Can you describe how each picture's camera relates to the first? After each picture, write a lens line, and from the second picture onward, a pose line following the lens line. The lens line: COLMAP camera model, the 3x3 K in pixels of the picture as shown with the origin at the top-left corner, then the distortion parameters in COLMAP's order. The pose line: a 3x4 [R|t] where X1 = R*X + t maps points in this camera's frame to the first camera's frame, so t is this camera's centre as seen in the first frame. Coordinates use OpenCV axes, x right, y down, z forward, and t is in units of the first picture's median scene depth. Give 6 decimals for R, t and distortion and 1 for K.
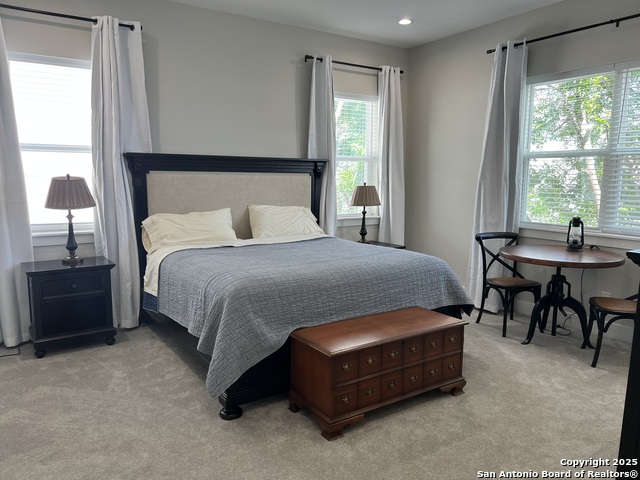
lens RADIAL K [[480.7, 0, 320.0], [0, 480.7, 240.0], [0, 0, 1]] dist [0.071841, -0.101846]
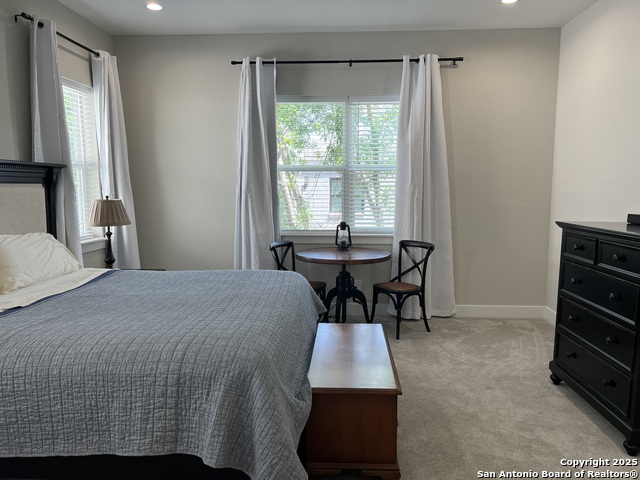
lens RADIAL K [[480.7, 0, 320.0], [0, 480.7, 240.0], [0, 0, 1]] dist [0.071841, -0.101846]
pose [[0.584812, -0.093456, 0.805767, -0.400845], [0.109989, 0.993303, 0.035380, -0.044342], [-0.803677, 0.067935, 0.591175, 0.308653]]
